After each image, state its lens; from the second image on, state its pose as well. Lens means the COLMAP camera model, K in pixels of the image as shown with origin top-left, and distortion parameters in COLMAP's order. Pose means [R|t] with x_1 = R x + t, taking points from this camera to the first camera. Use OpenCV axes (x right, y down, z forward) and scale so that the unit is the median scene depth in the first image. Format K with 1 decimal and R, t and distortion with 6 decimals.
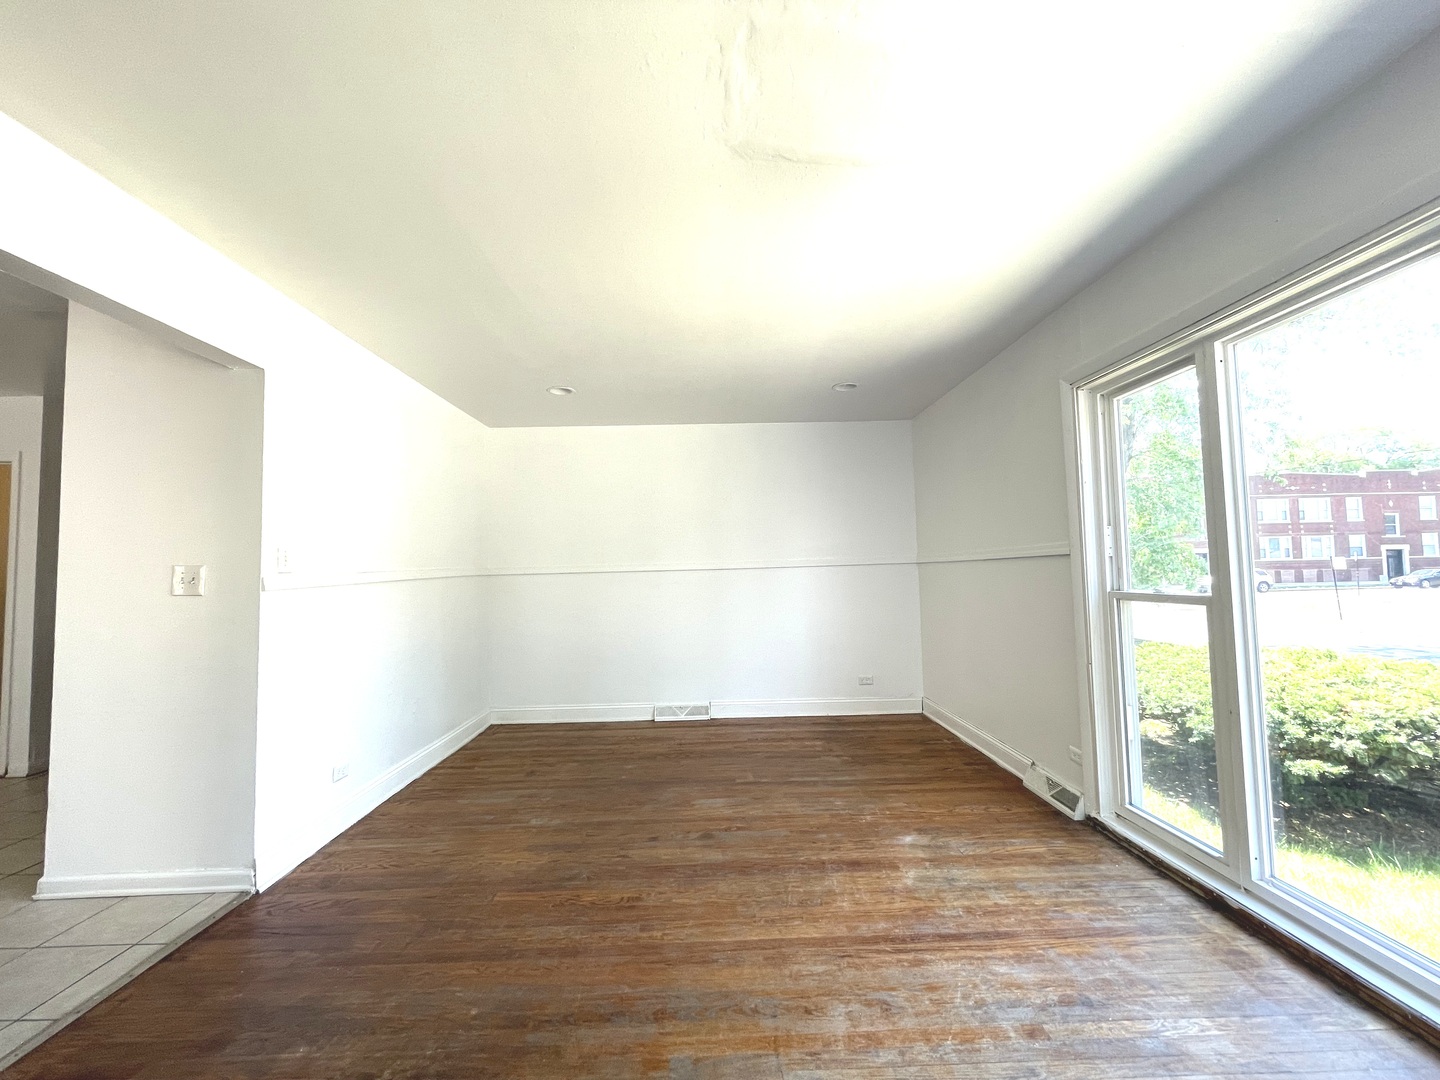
lens RADIAL K [[580.1, 0, 720.0], [0, 580.1, 540.0], [0, 0, 1]] dist [-0.004132, -0.000149]
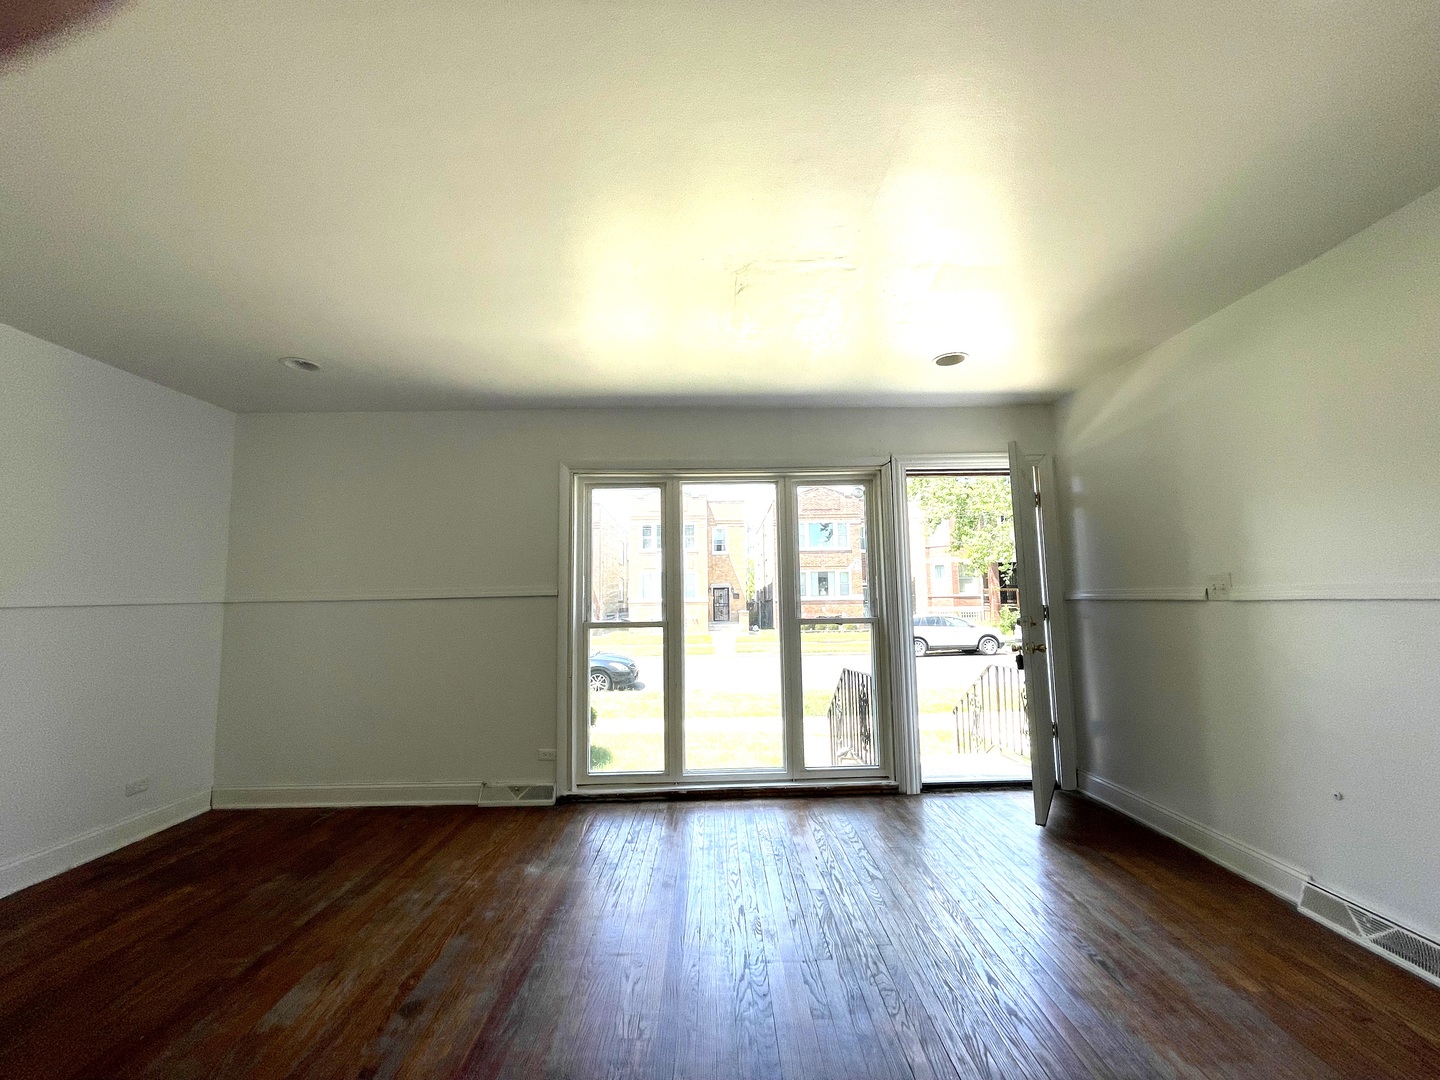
lens RADIAL K [[580.1, 0, 720.0], [0, 580.1, 540.0], [0, 0, 1]] dist [-0.004132, -0.000149]
pose [[0.012093, 0.114373, 0.993364, -0.695781], [-0.036571, 0.992823, -0.113866, 0.034729], [-0.999258, -0.034951, 0.016189, 0.610244]]
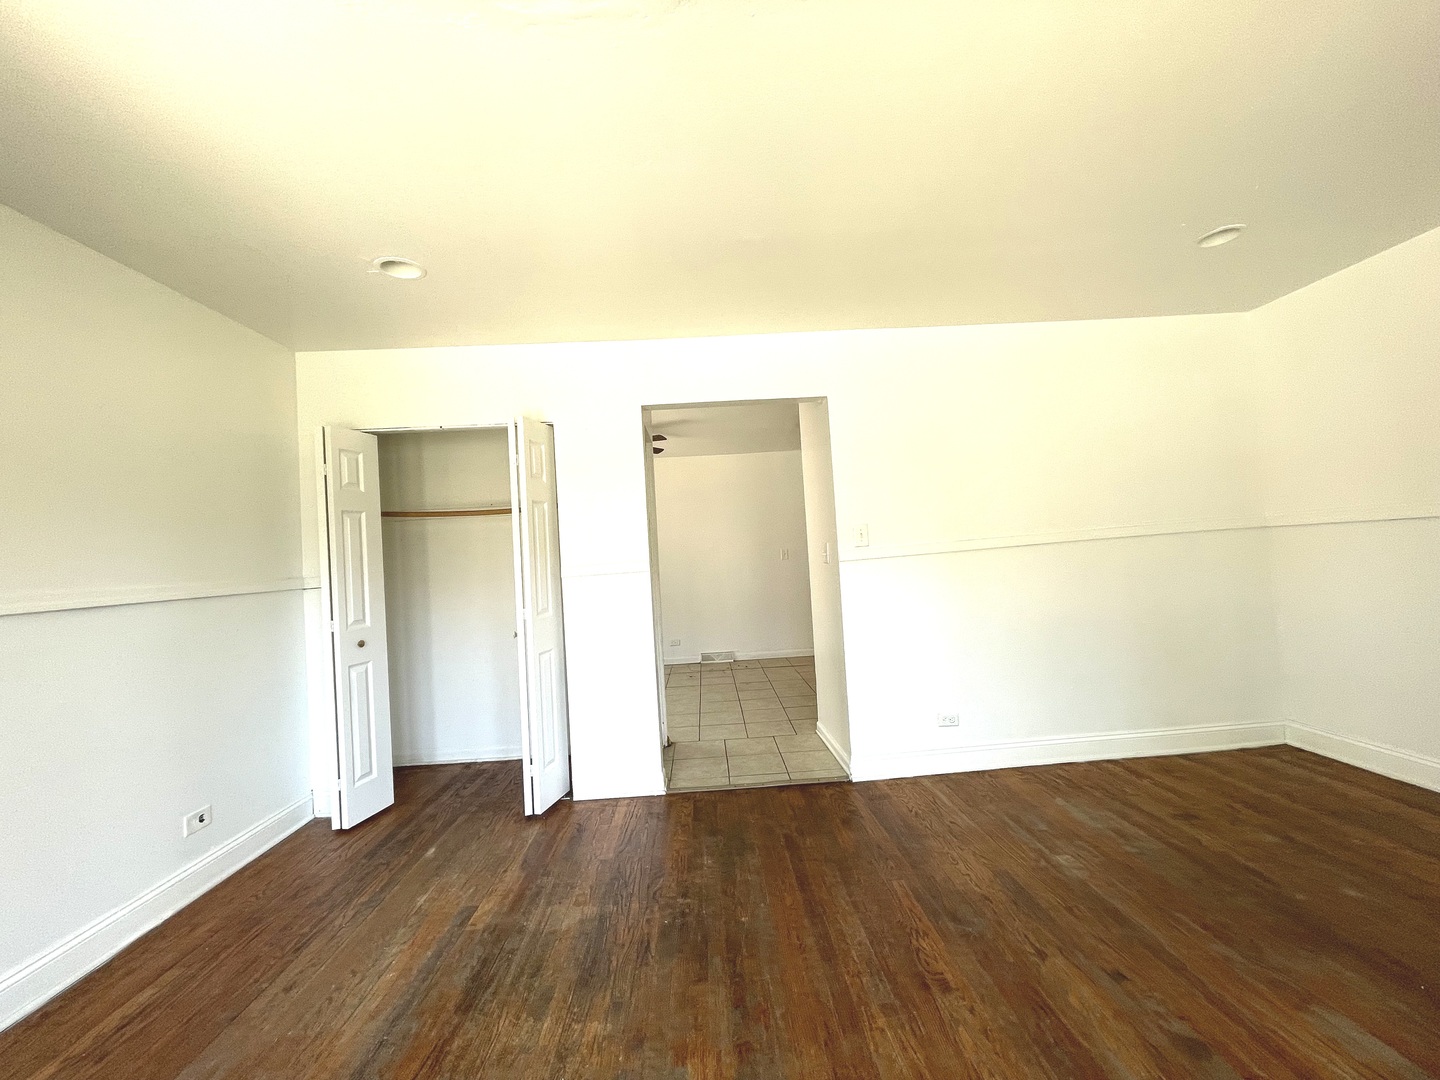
lens RADIAL K [[580.1, 0, 720.0], [0, 580.1, 540.0], [0, 0, 1]] dist [-0.004132, -0.000149]
pose [[0.017903, -0.009384, -0.999796, 0.459417], [0.113747, 0.993483, -0.007288, 0.013568], [0.993348, -0.113593, 0.018853, 0.580952]]
